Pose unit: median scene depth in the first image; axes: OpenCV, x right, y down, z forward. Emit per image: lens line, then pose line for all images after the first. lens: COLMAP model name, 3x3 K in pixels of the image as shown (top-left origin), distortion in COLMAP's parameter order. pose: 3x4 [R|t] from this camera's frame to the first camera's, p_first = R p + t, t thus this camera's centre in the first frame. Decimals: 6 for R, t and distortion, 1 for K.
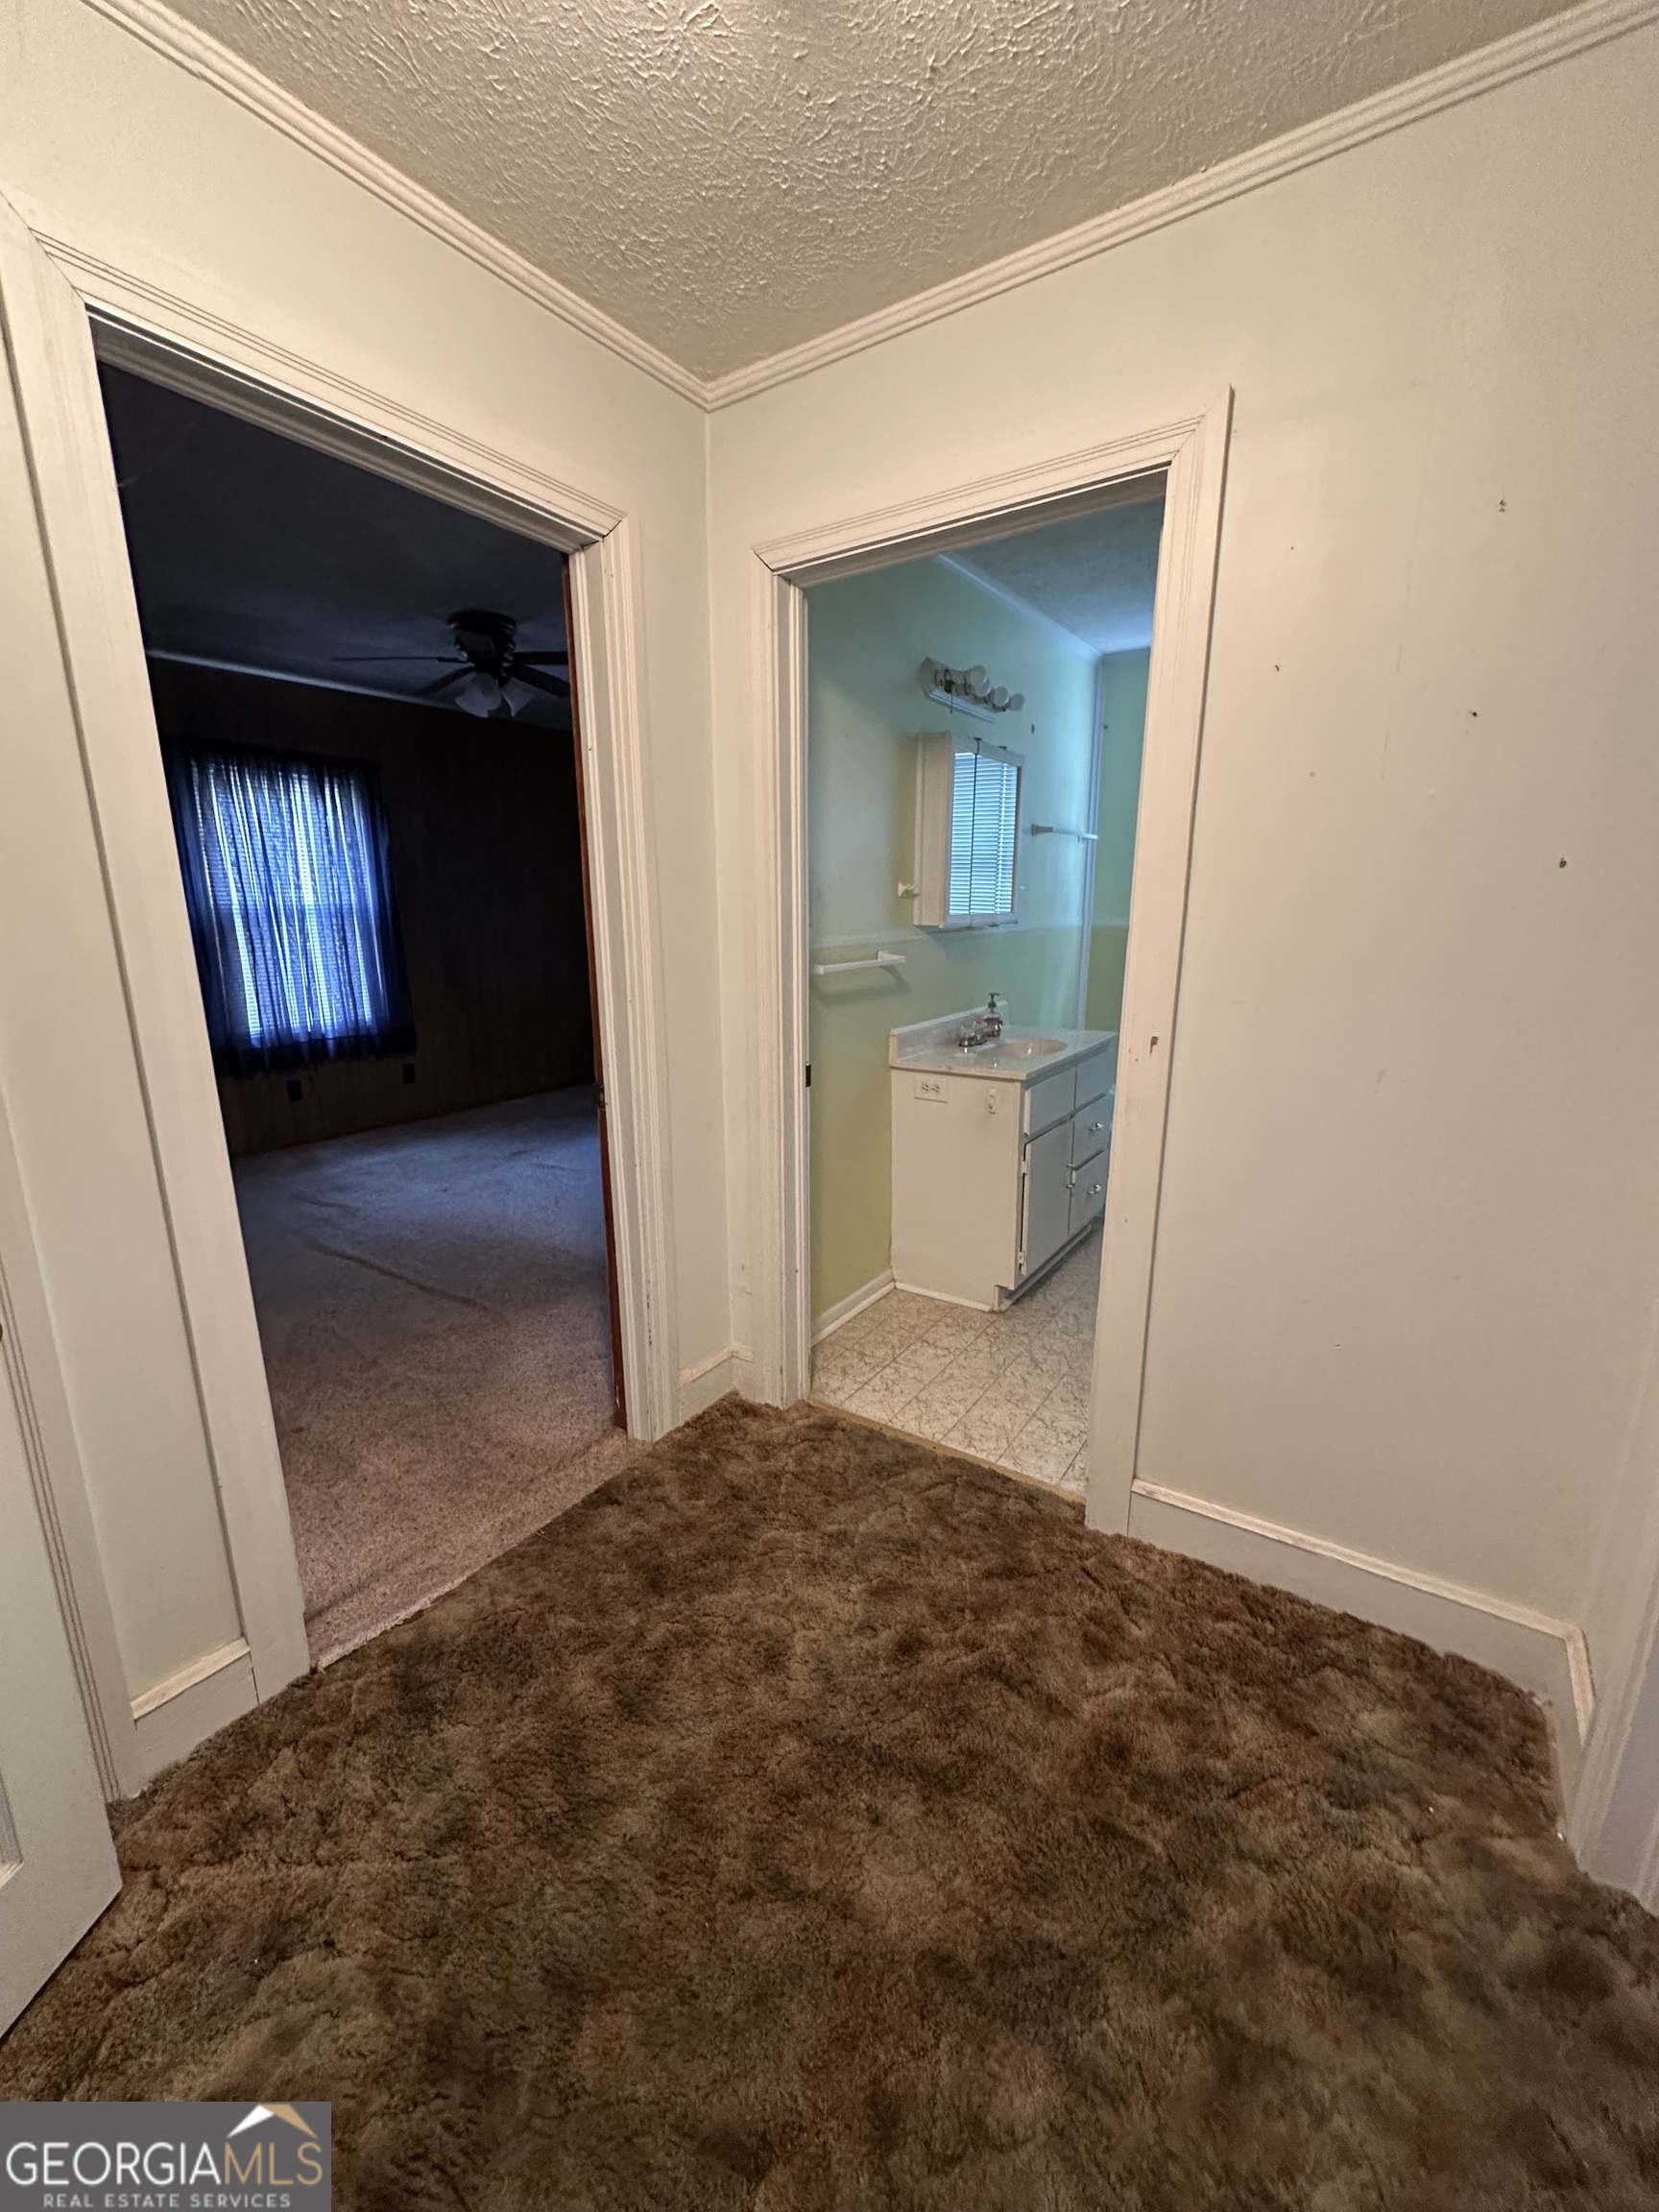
lens RADIAL K [[884.6, 0, 830.4], [0, 884.6, 1107.6], [0, 0, 1]] dist [-0.006606, 0.000818]
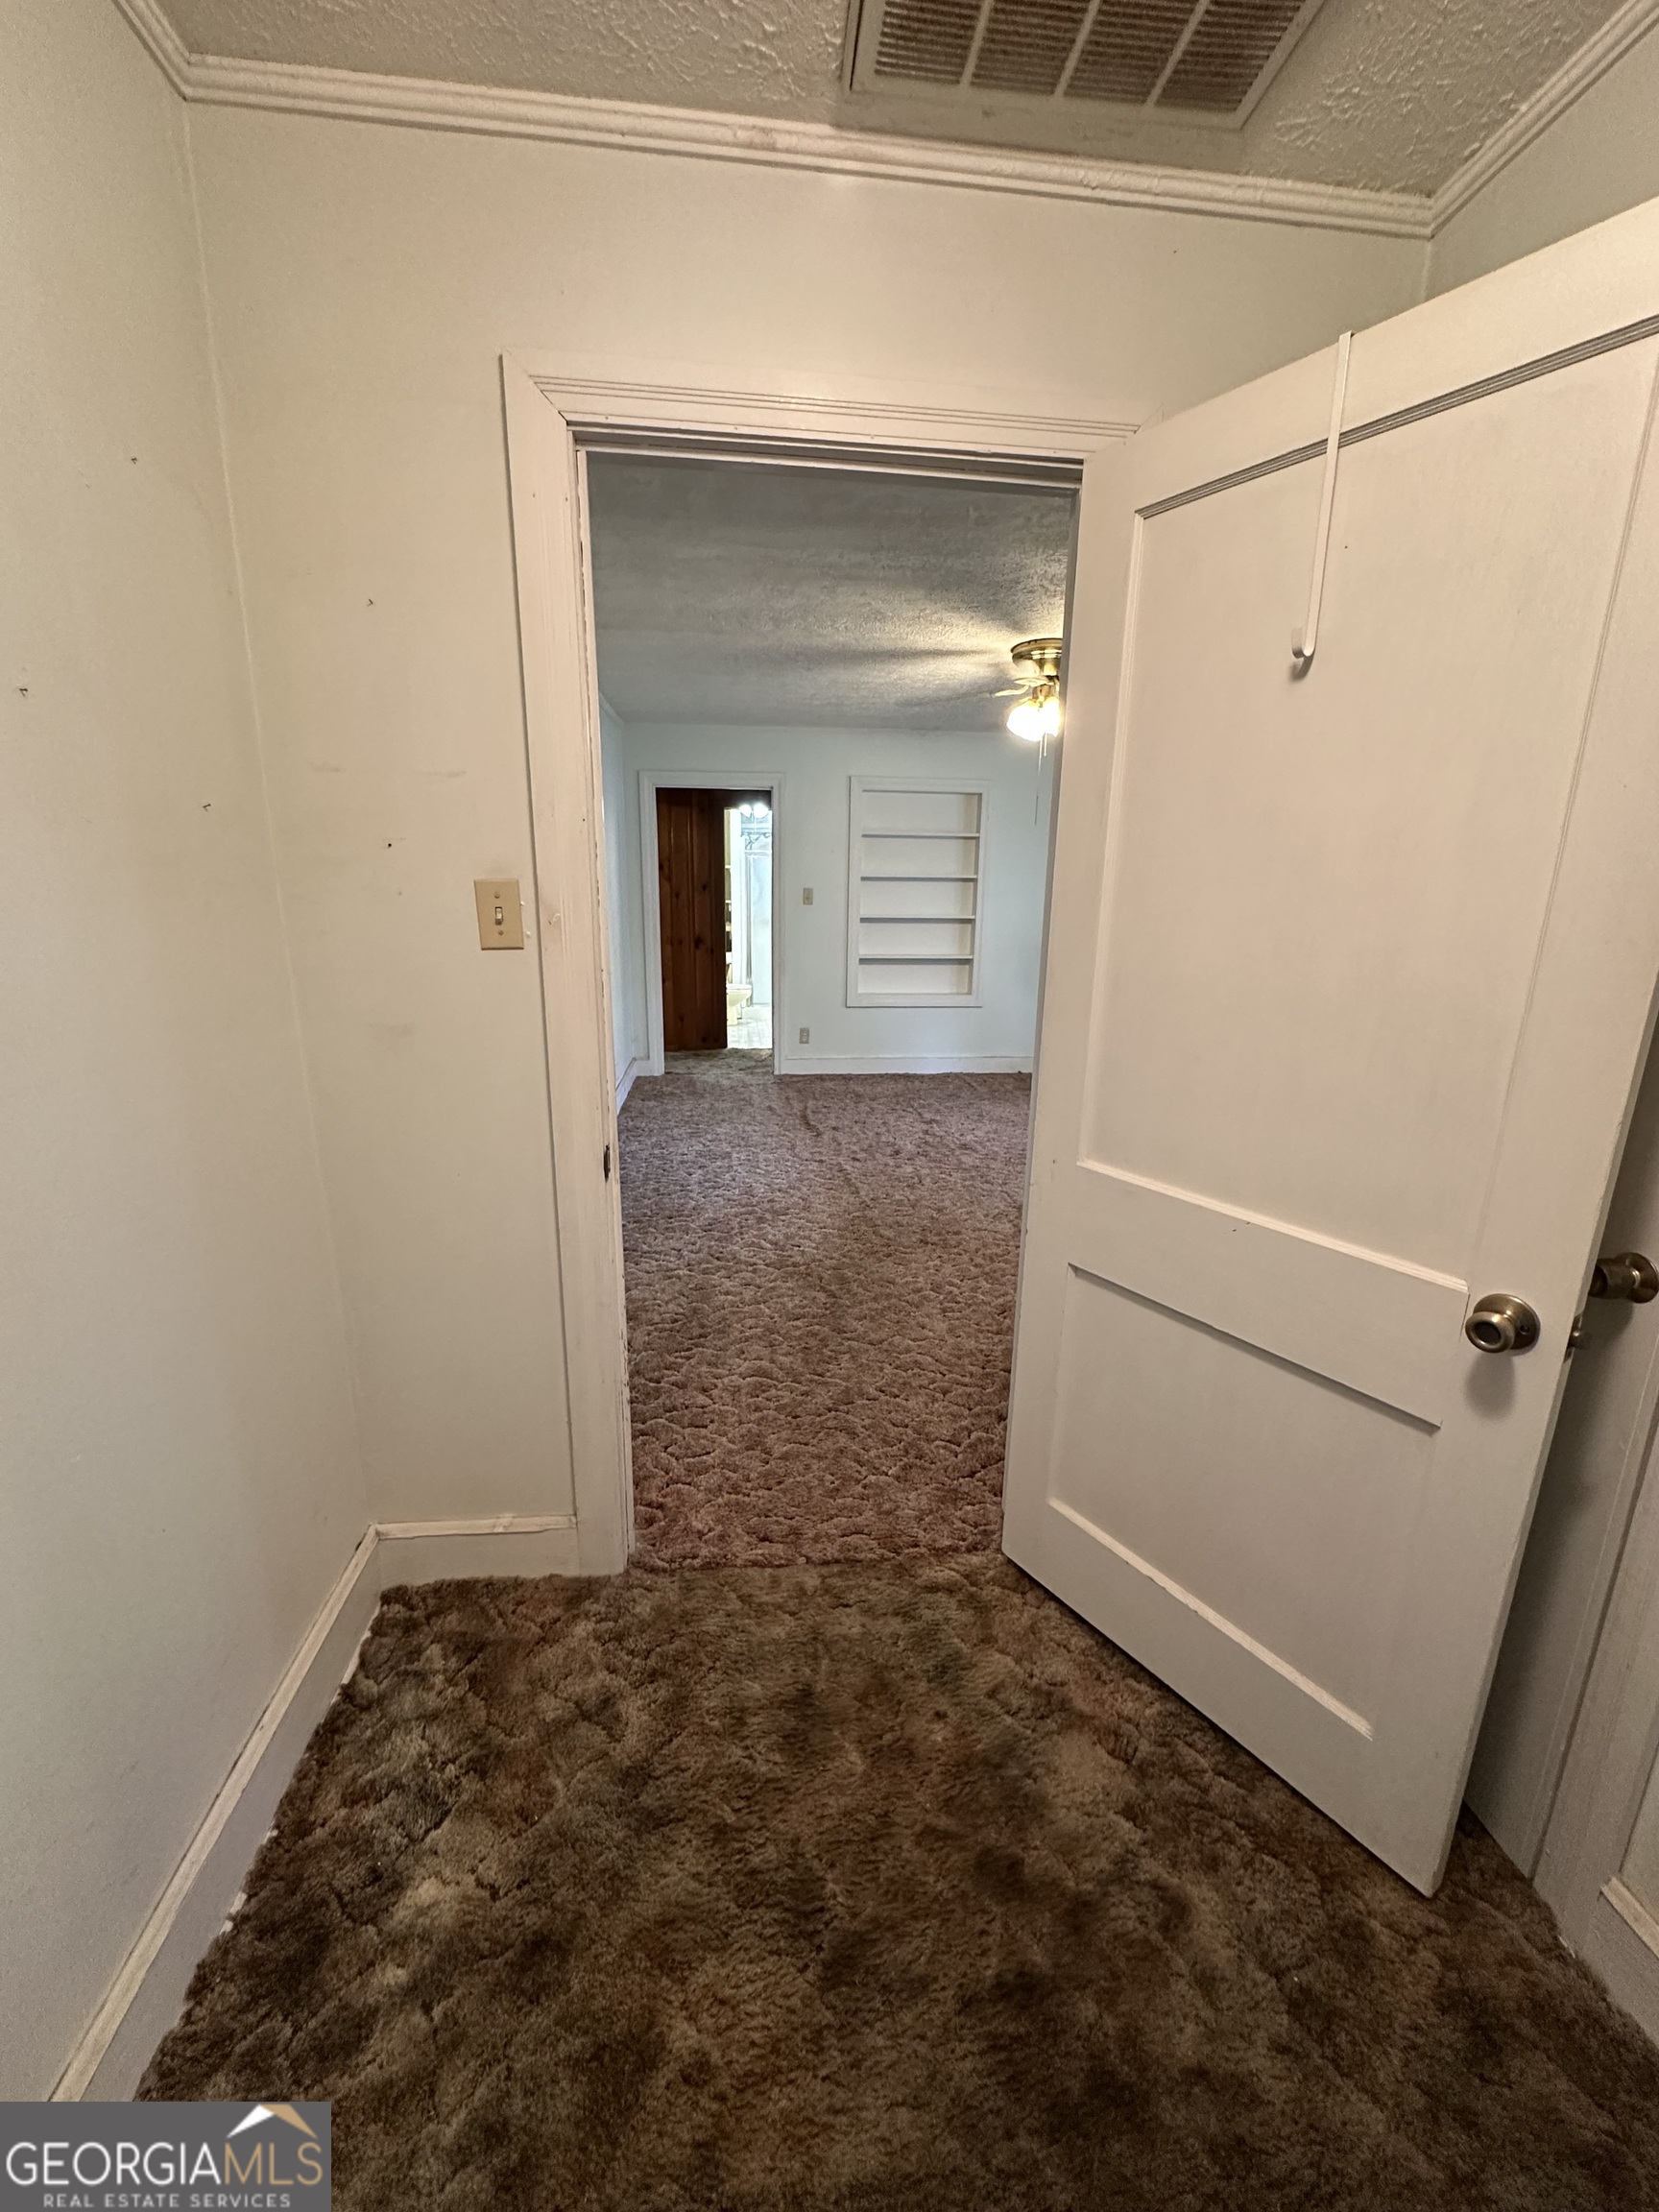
lens RADIAL K [[884.6, 0, 829.7], [0, 884.6, 1107.0], [0, 0, 1]] dist [-0.006606, 0.000818]
pose [[-0.762050, 0.147353, -0.630529, 0.136484], [-0.157064, 0.902617, 0.400765, -0.142071], [0.628181, 0.404437, -0.664695, 0.525373]]
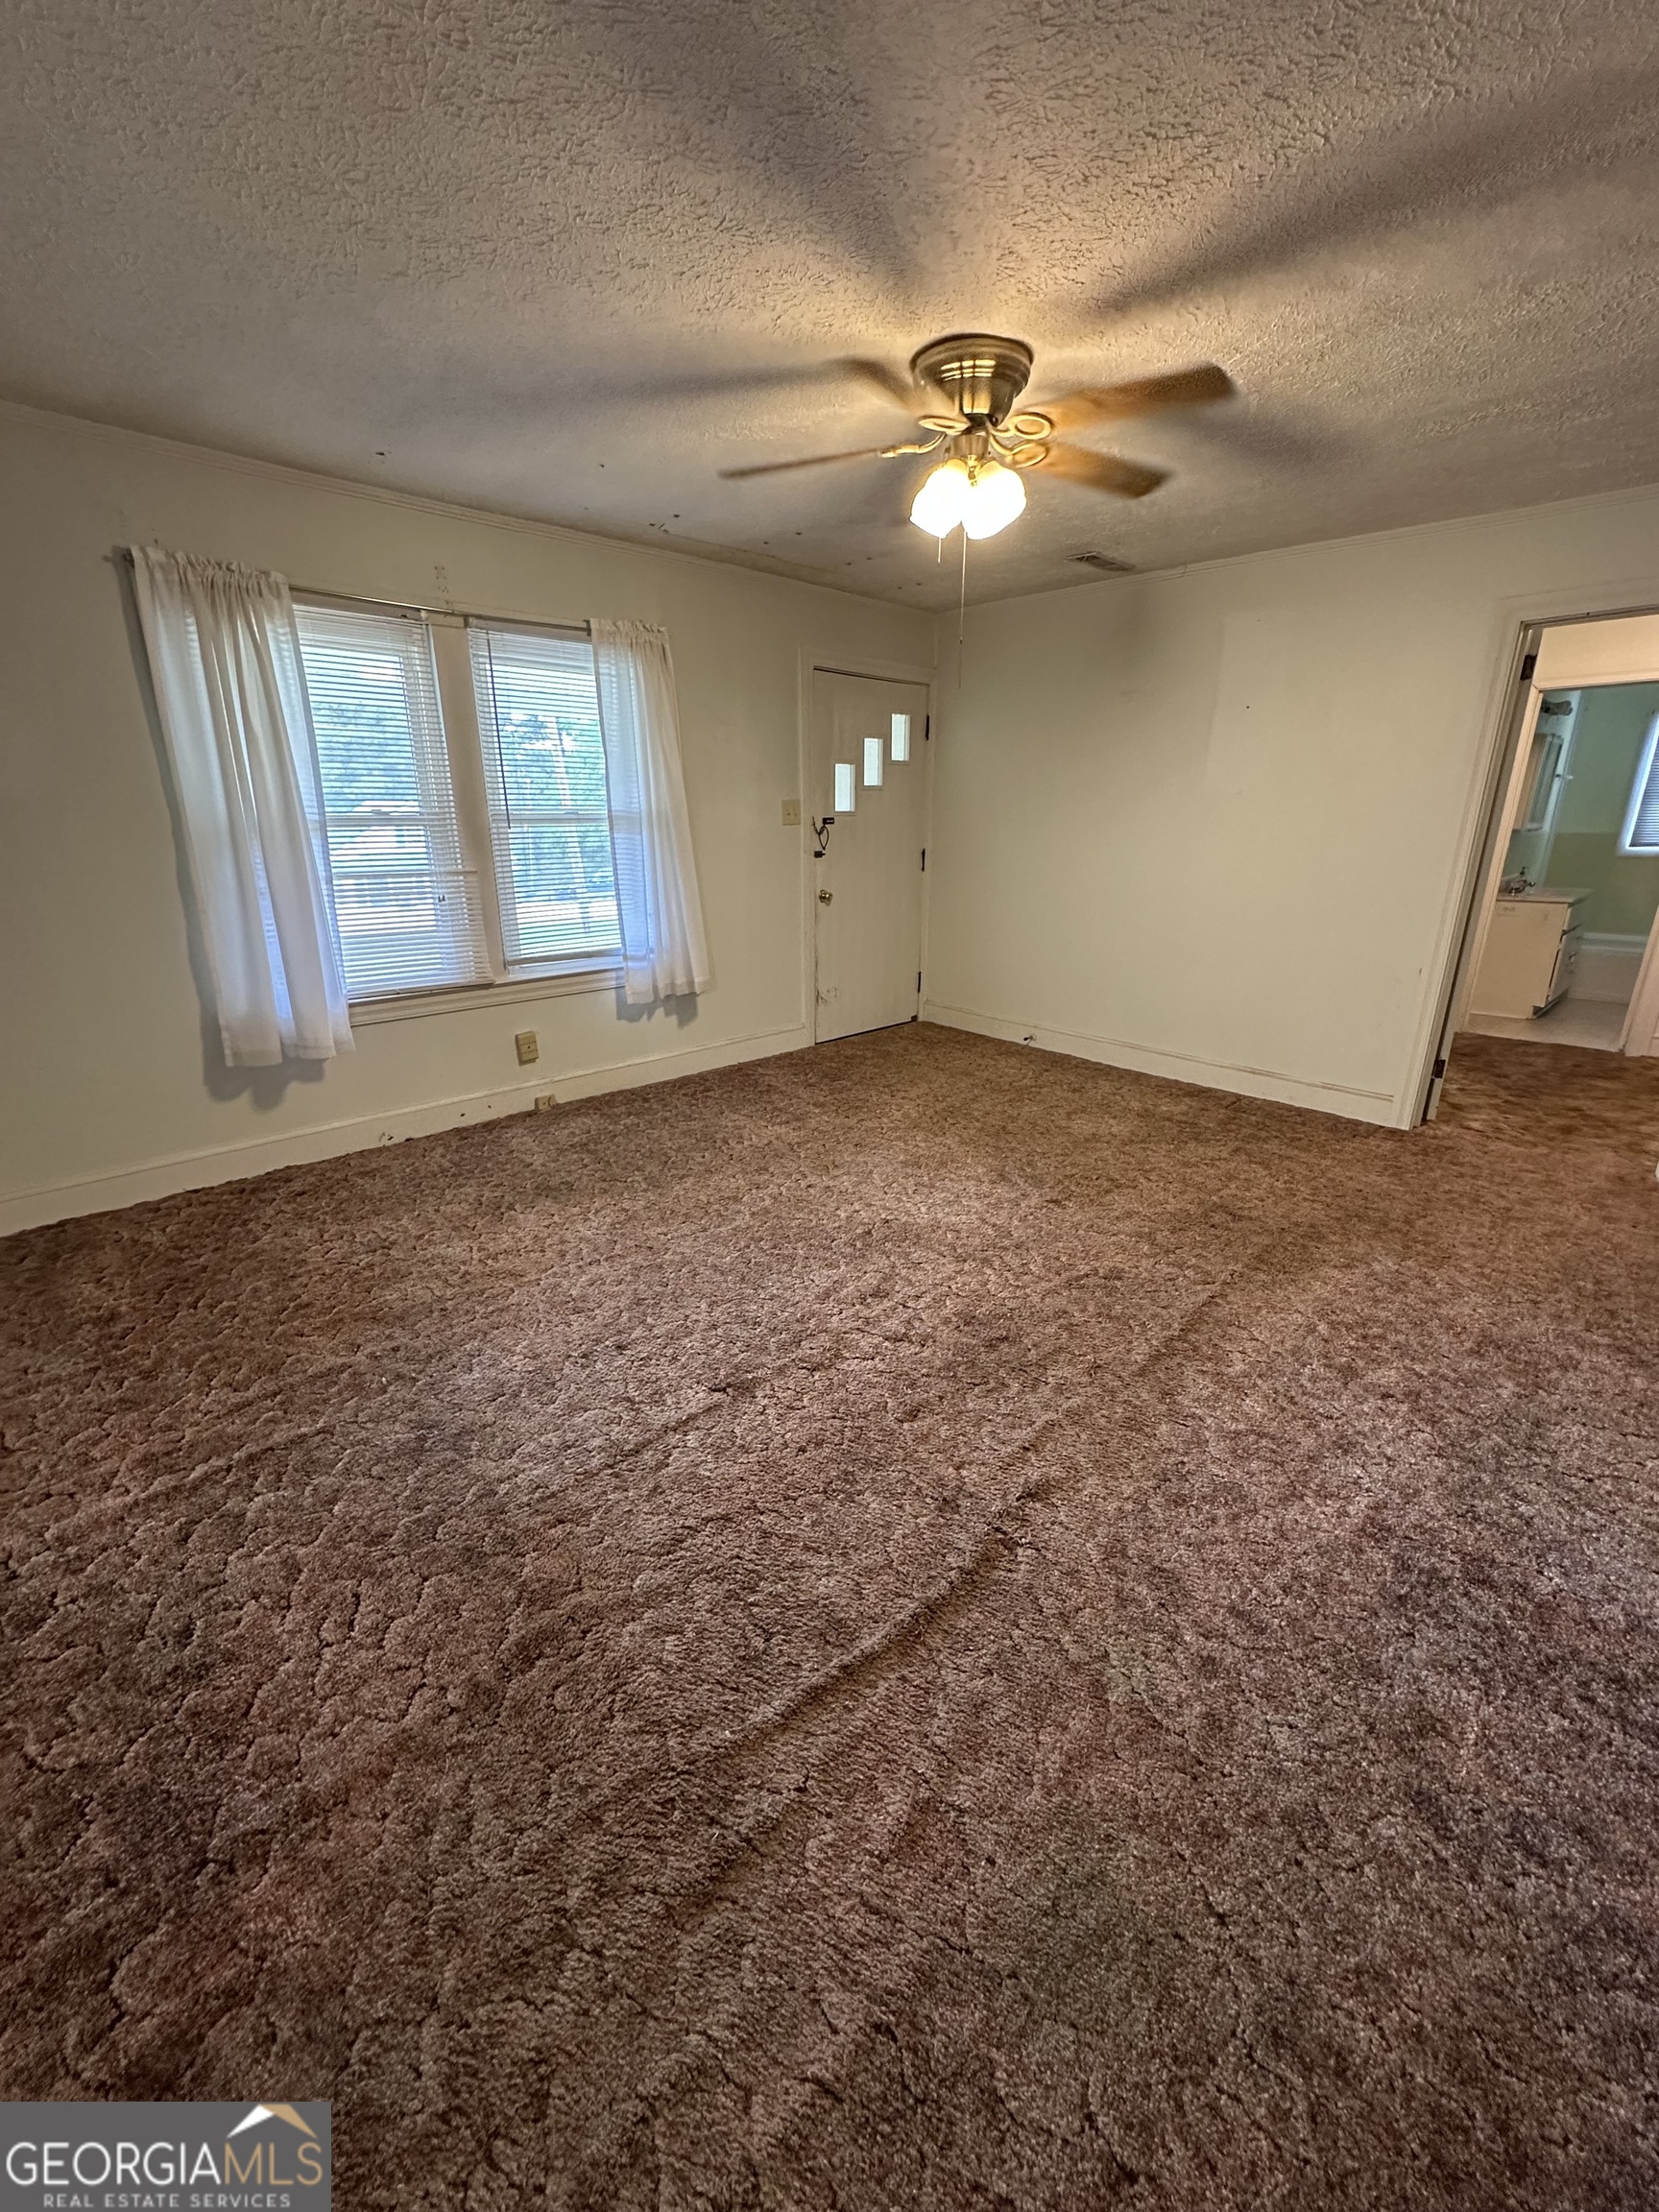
lens RADIAL K [[884.6, 0, 828.7], [0, 884.6, 1102.0], [0, 0, 1]] dist [-0.006606, 0.000818]
pose [[0.977157, 0.069094, -0.200972, -1.492711], [-0.051775, 0.994577, 0.090197, 0.480647], [0.206114, -0.077731, 0.975436, -2.078441]]
